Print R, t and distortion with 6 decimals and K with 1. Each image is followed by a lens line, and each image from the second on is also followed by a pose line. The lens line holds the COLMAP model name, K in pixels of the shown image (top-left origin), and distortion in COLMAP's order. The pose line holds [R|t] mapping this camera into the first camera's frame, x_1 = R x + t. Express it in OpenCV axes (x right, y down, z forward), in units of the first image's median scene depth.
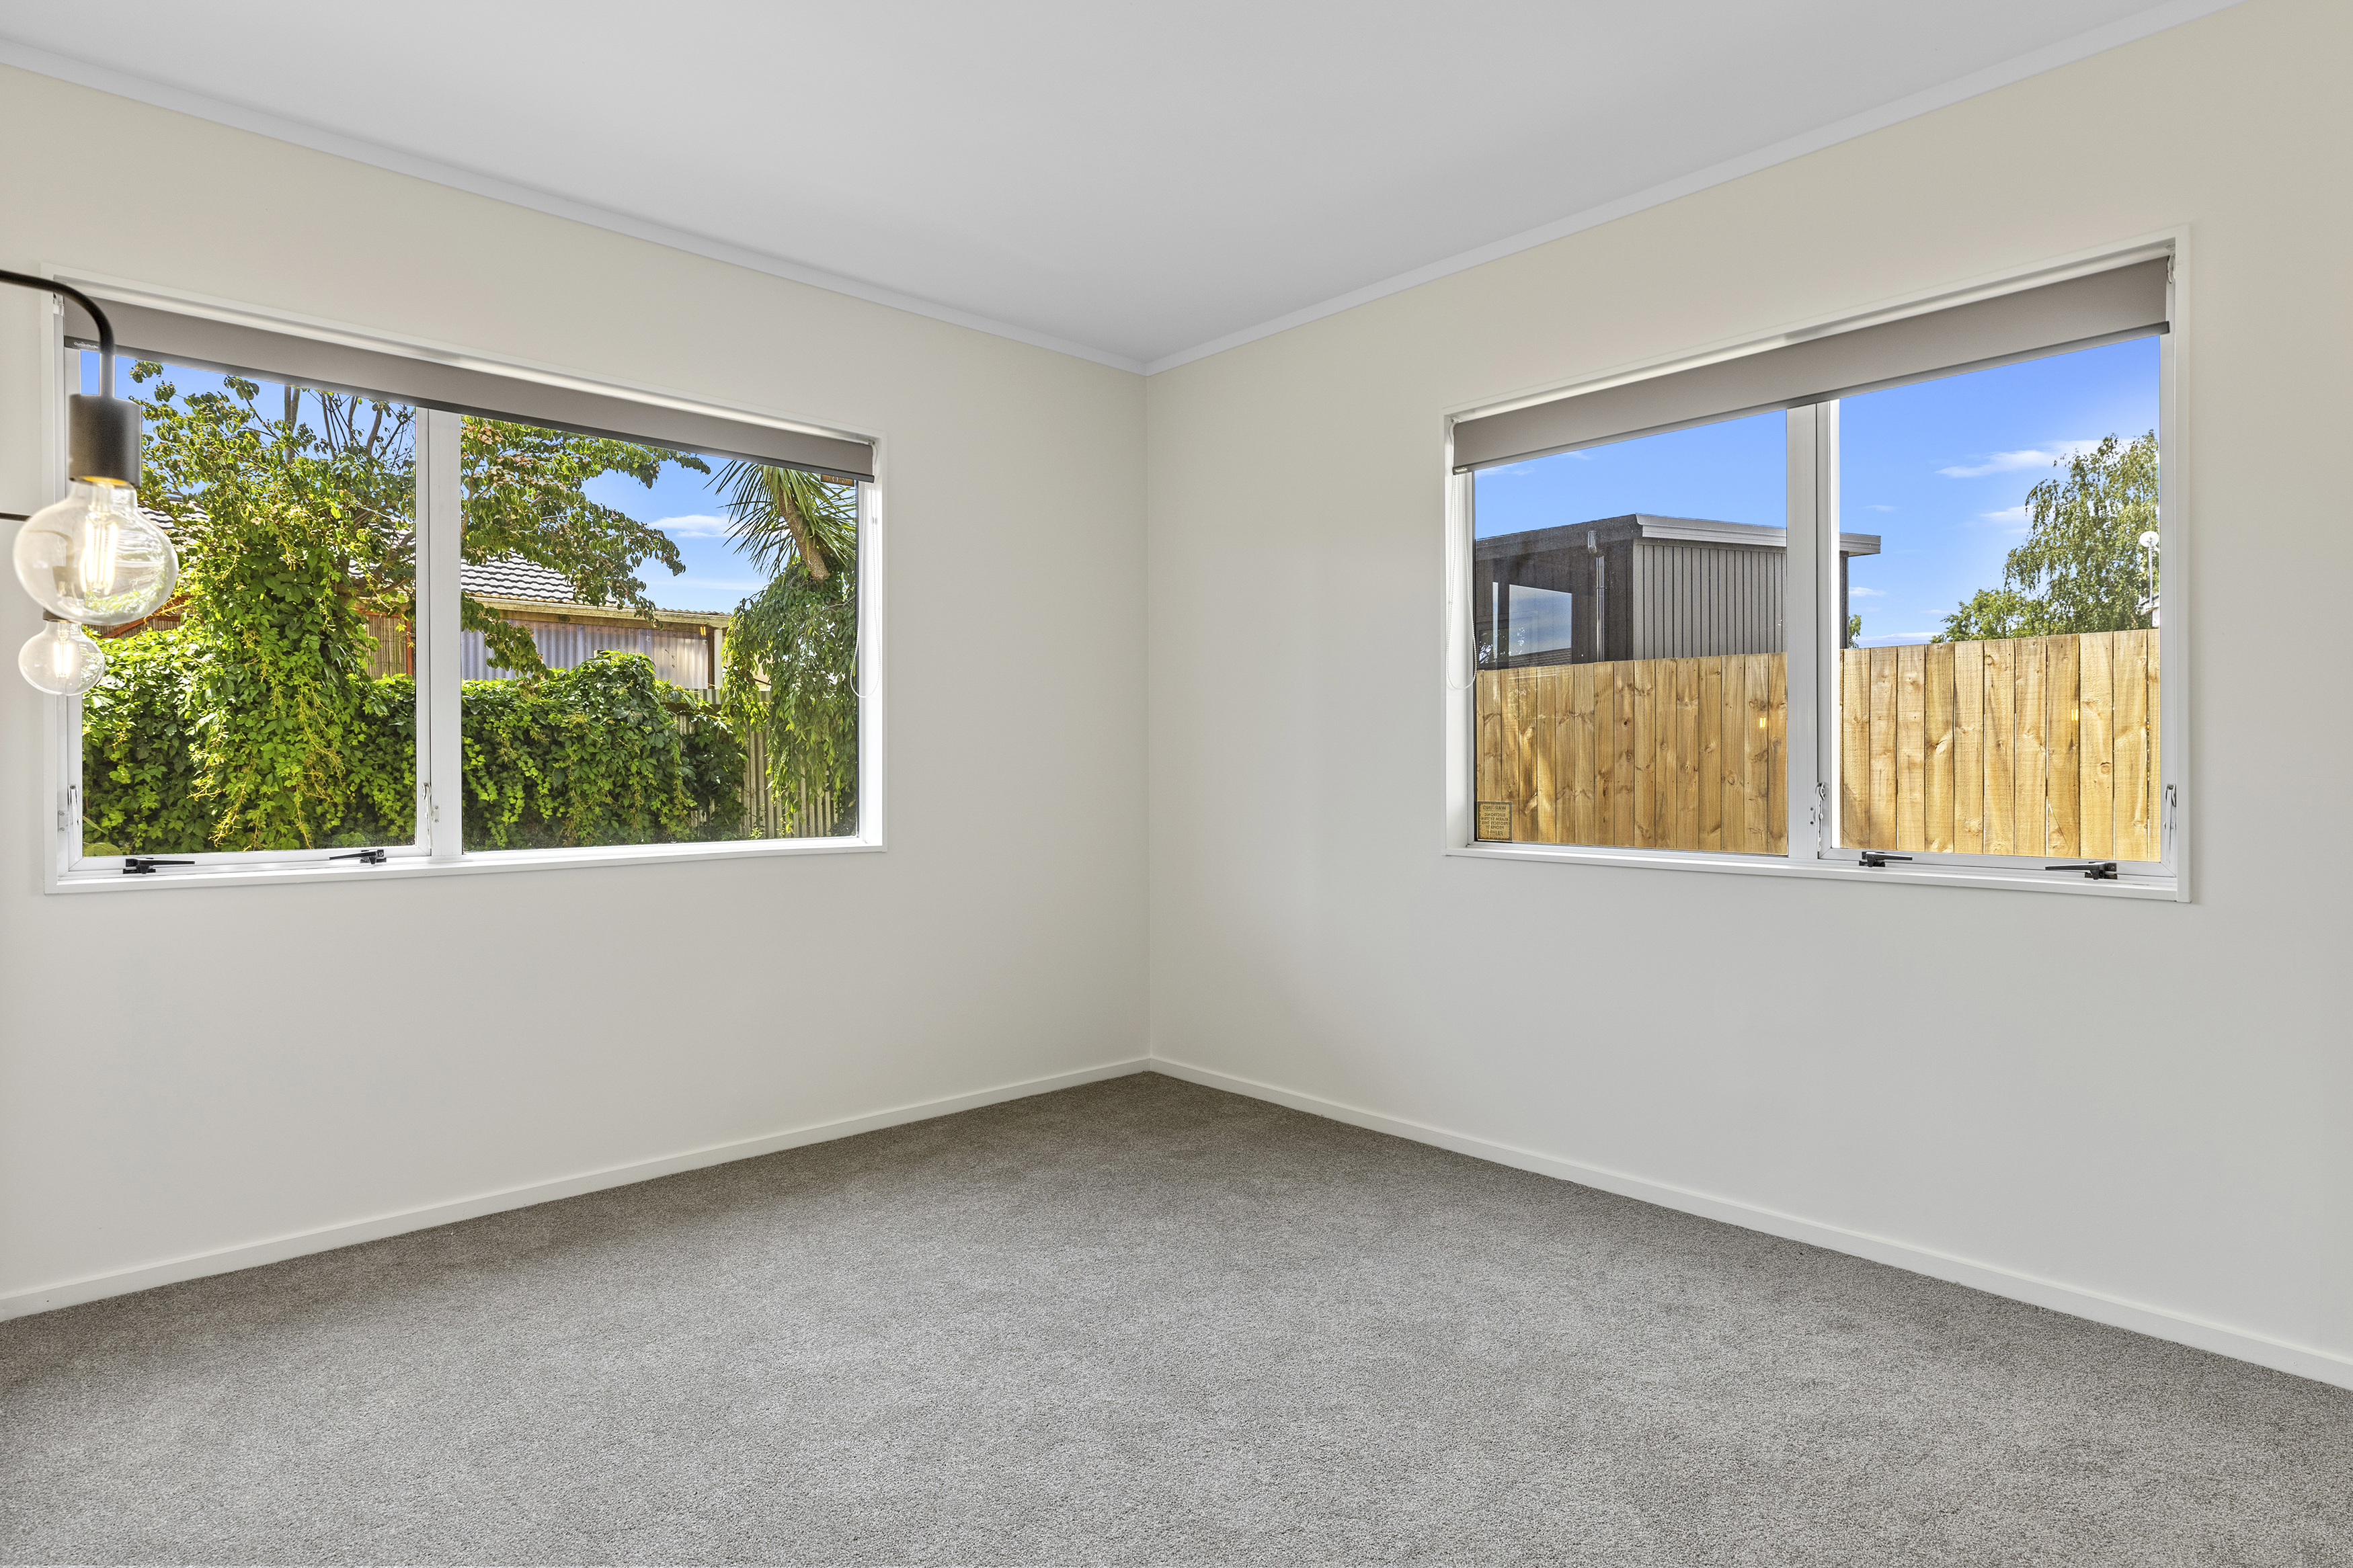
lens RADIAL K [[1401.4, 0, 1170.7], [0, 1401.4, 775.2], [0, 0, 1]] dist [0.007947, 0.001429]
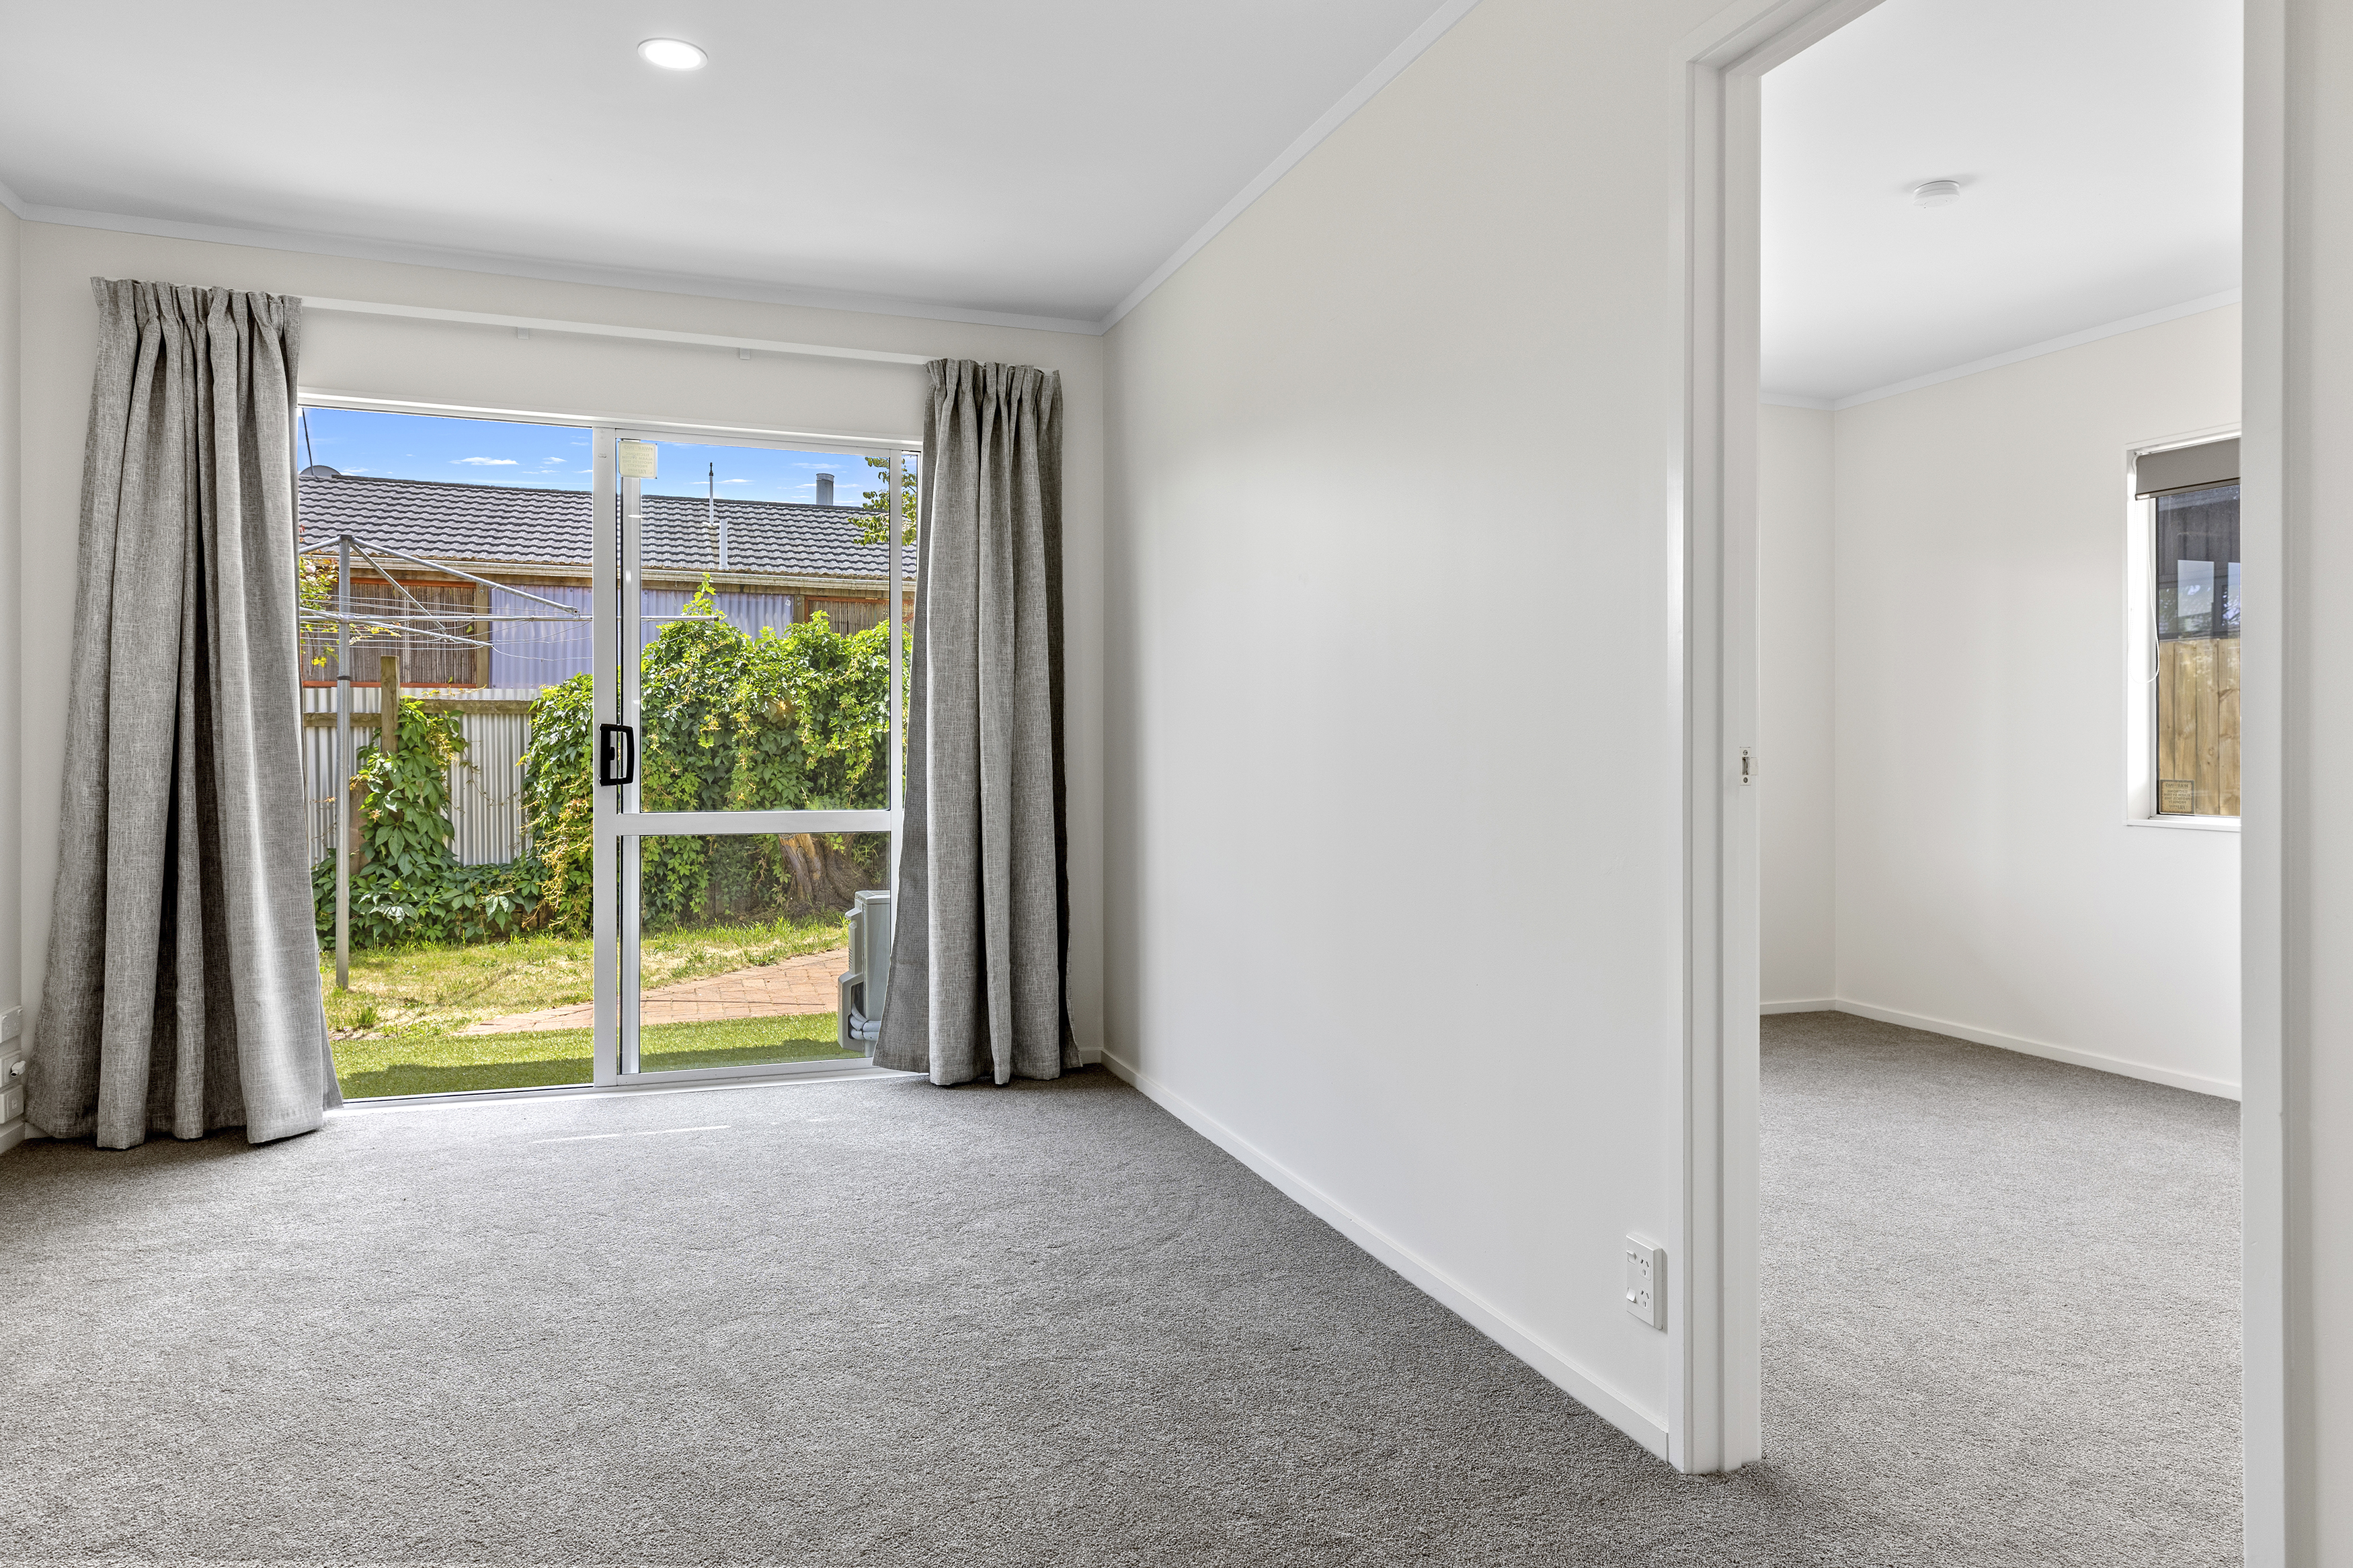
lens RADIAL K [[1497.1, 0, 1158.2], [0, 1497.1, 735.4], [0, 0, 1]] dist [0.004241, -0.003209]
pose [[0.918547, 0.003783, -0.395294, -0.052991], [-0.008816, 0.999902, -0.010916, 0.002784], [0.395214, 0.013512, 0.918490, -0.473917]]
